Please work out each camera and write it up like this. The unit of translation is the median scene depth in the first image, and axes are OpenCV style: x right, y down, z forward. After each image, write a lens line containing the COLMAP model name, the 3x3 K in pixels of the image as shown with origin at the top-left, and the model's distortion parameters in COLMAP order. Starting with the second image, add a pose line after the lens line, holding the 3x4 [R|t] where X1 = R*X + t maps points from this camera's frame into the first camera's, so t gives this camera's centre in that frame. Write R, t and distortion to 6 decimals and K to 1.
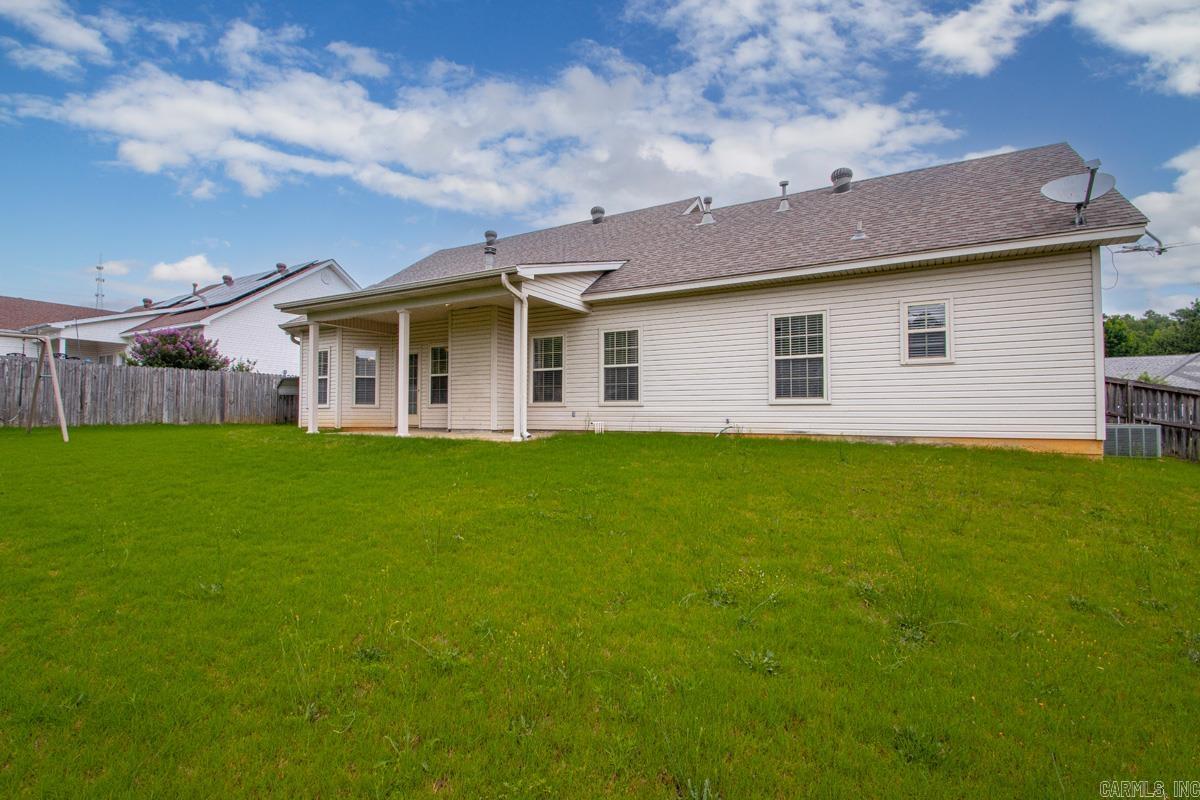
lens RADIAL K [[558.0, 0, 591.6], [0, 558.0, 403.1], [0, 0, 1]] dist [0.006924, -0.010389]
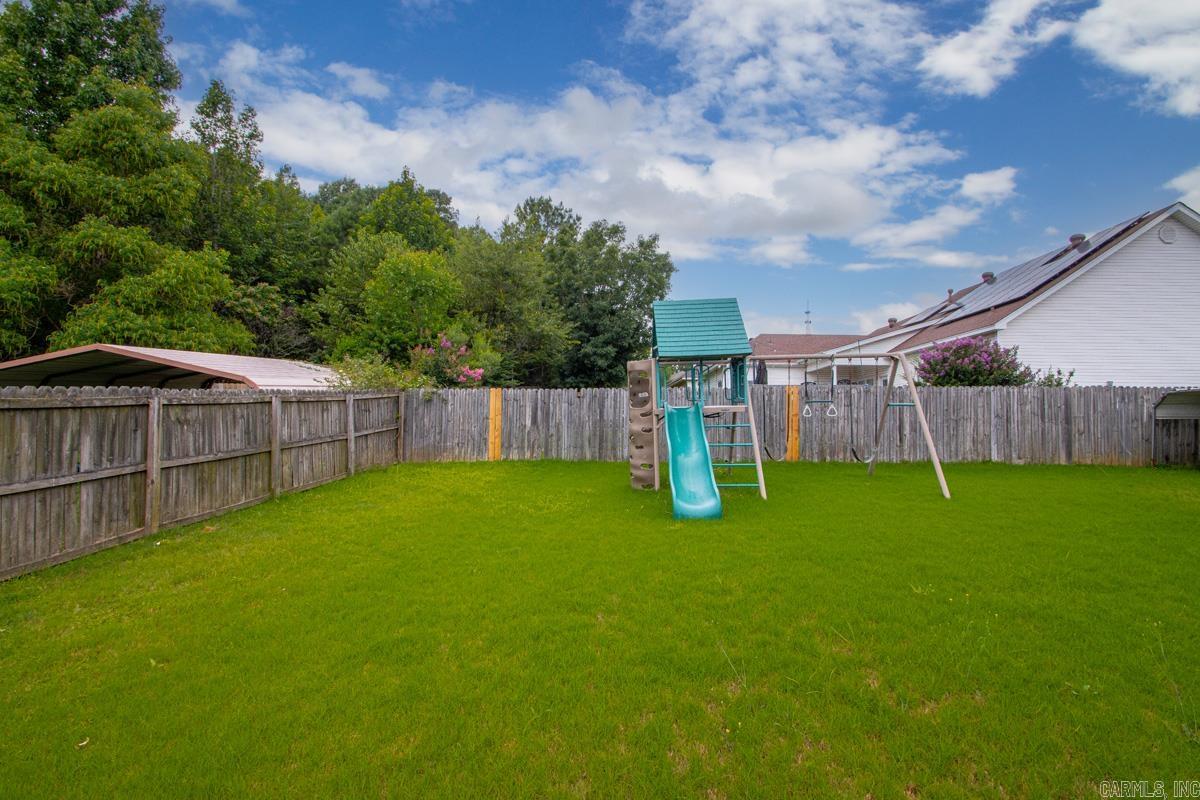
lens RADIAL K [[558.0, 0, 594.2], [0, 558.0, 390.1], [0, 0, 1]] dist [0.006924, -0.010389]
pose [[0.452024, -0.053111, -0.890423, -0.414255], [0.006241, 0.998390, -0.056383, -0.023941], [0.891984, 0.019929, 0.451627, 0.238170]]
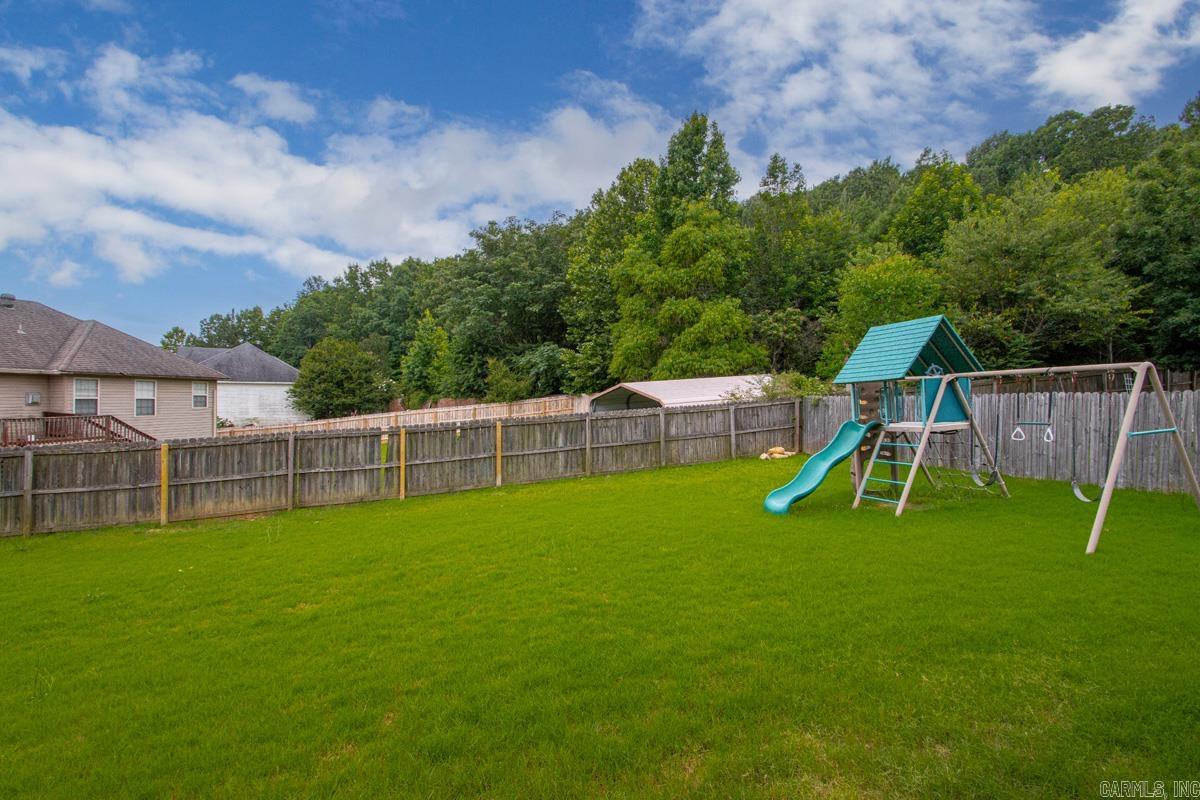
lens RADIAL K [[558.0, 0, 600.1], [0, 558.0, 388.1], [0, 0, 1]] dist [0.006924, -0.010389]
pose [[-0.596530, -0.018575, -0.802376, -0.161724], [0.006130, 0.999598, -0.027698, -0.069002], [0.802567, -0.021441, -0.596176, 0.753941]]
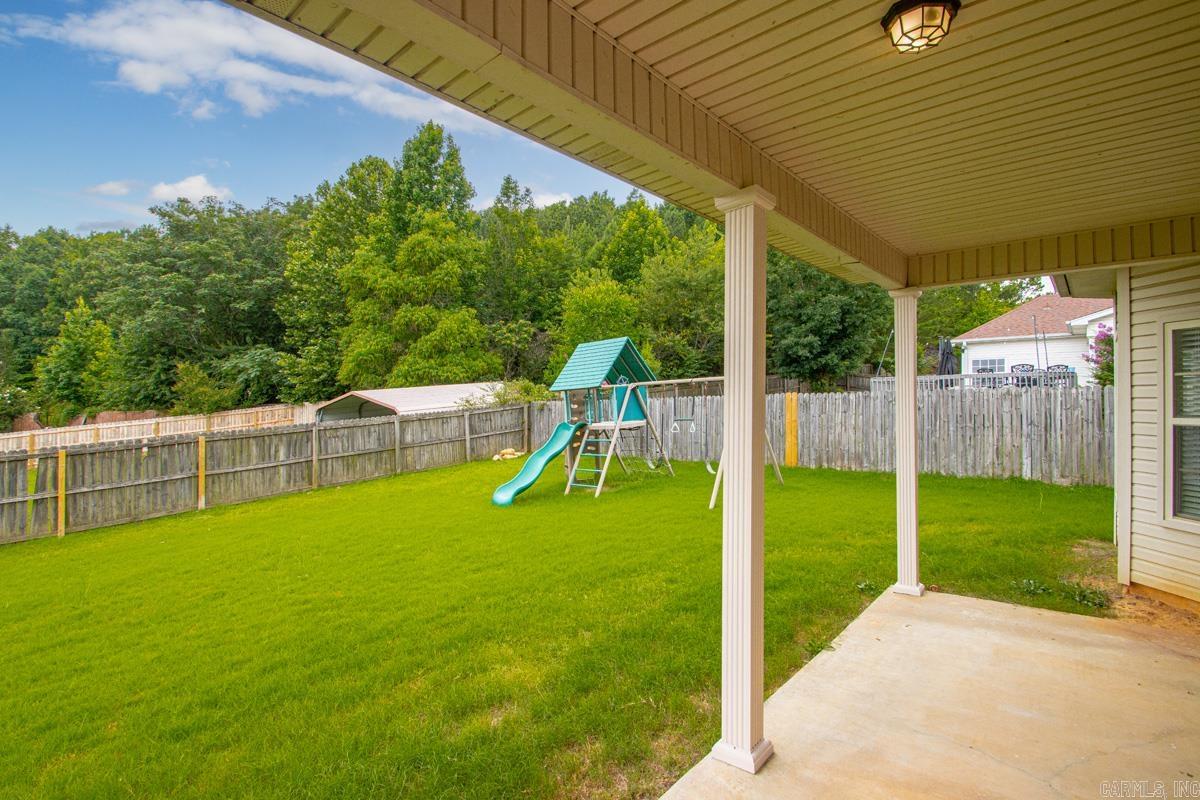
lens RADIAL K [[558.0, 0, 599.5], [0, 558.0, 383.2], [0, 0, 1]] dist [0.006924, -0.010389]
pose [[-0.182052, -0.032576, -0.982749, -0.098484], [0.028673, 0.998850, -0.038421, -0.069814], [0.982871, -0.035173, -0.180908, 0.793829]]
